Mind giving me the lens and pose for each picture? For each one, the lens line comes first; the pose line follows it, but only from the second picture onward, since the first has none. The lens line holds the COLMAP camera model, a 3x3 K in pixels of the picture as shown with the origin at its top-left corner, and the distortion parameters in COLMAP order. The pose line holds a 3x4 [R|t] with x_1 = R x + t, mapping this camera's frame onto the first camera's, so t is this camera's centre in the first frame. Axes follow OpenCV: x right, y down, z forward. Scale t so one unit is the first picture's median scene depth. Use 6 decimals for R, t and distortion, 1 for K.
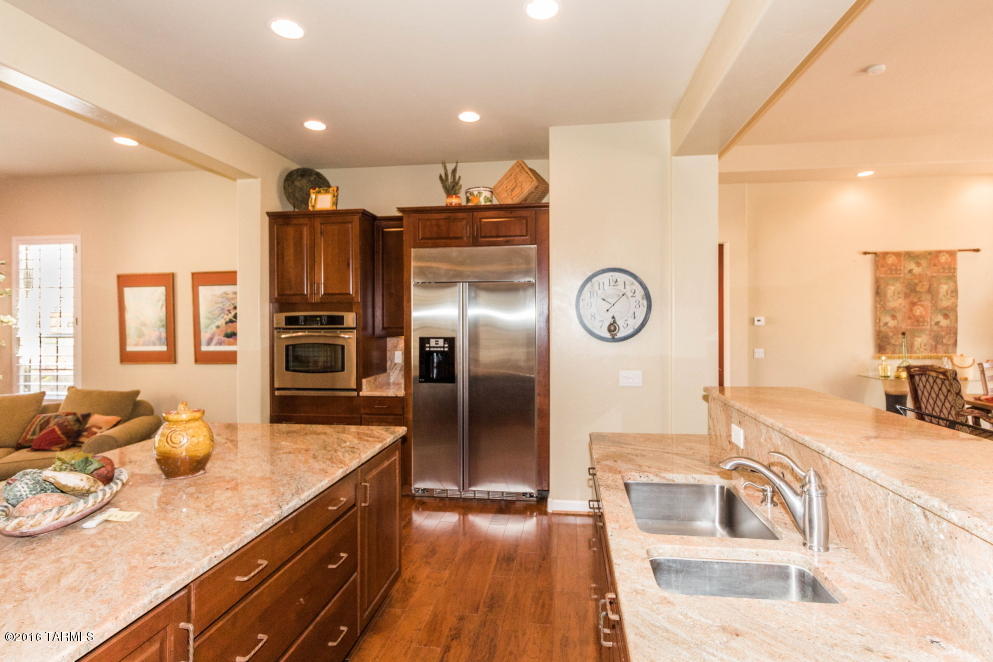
lens RADIAL K [[470.8, 0, 496.5], [0, 470.8, 331.0], [0, 0, 1]] dist [0.001356, 0.000176]
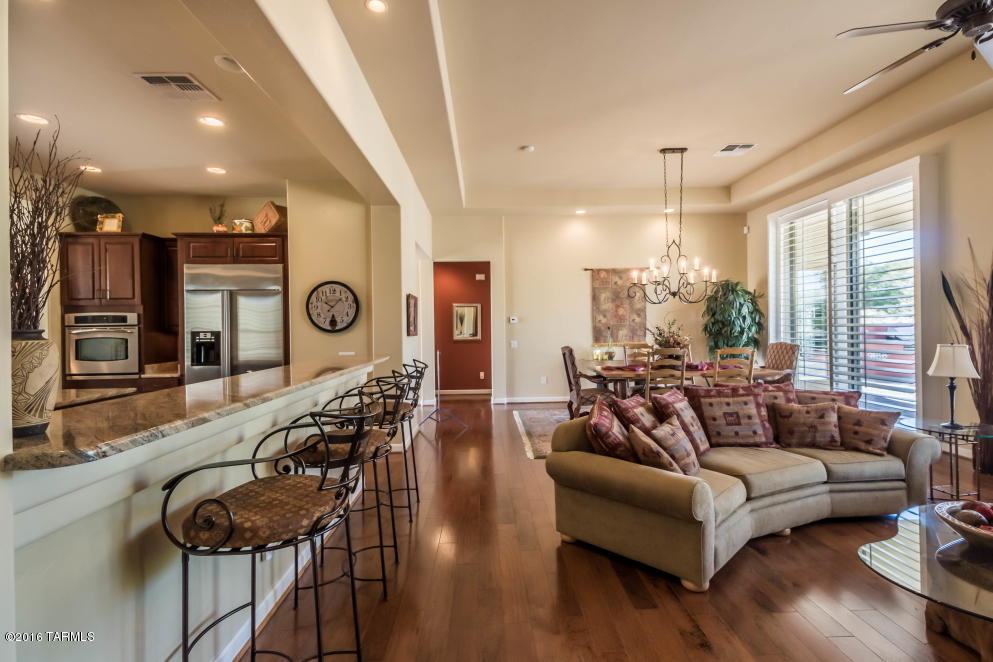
lens RADIAL K [[448.8, 0, 471.0], [0, 448.8, 332.1], [0, 0, 1]] dist [0.029470, -0.000001]
pose [[0.985828, -0.011976, 0.167328, 0.382368], [0.013031, 0.999902, -0.005206, 0.030100], [-0.167250, 0.007313, 0.985887, -0.370725]]
